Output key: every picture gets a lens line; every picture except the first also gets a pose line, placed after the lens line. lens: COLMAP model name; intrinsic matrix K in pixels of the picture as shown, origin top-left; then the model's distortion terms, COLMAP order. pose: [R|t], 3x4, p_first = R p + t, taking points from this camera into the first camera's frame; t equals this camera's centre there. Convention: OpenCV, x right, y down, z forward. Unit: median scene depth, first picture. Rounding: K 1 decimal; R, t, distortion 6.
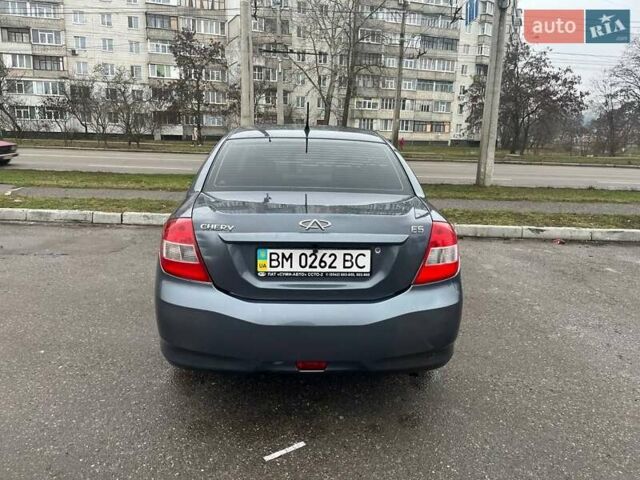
lens RADIAL K [[489.0, 0, 320.0], [0, 489.0, 240.0], [0, 0, 1]] dist [0.002030, -0.010781]
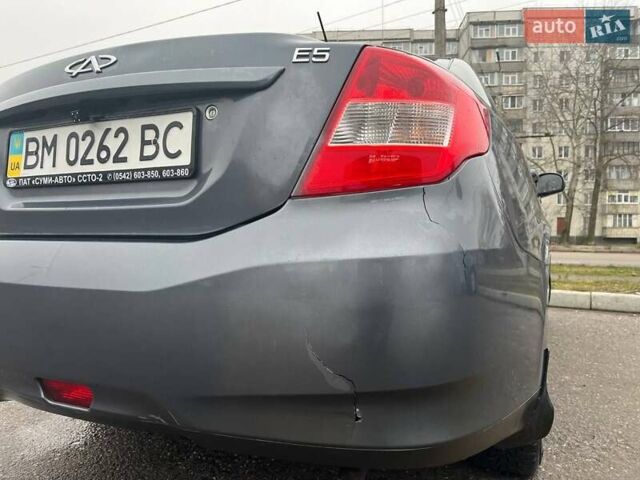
lens RADIAL K [[489.0, 0, 320.0], [0, 489.0, 240.0], [0, 0, 1]] dist [0.002030, -0.010781]
pose [[0.886328, -0.022466, -0.462513, 0.373729], [-0.081308, 0.975754, -0.203209, 0.194403], [0.455864, 0.217716, 0.863011, 0.698085]]
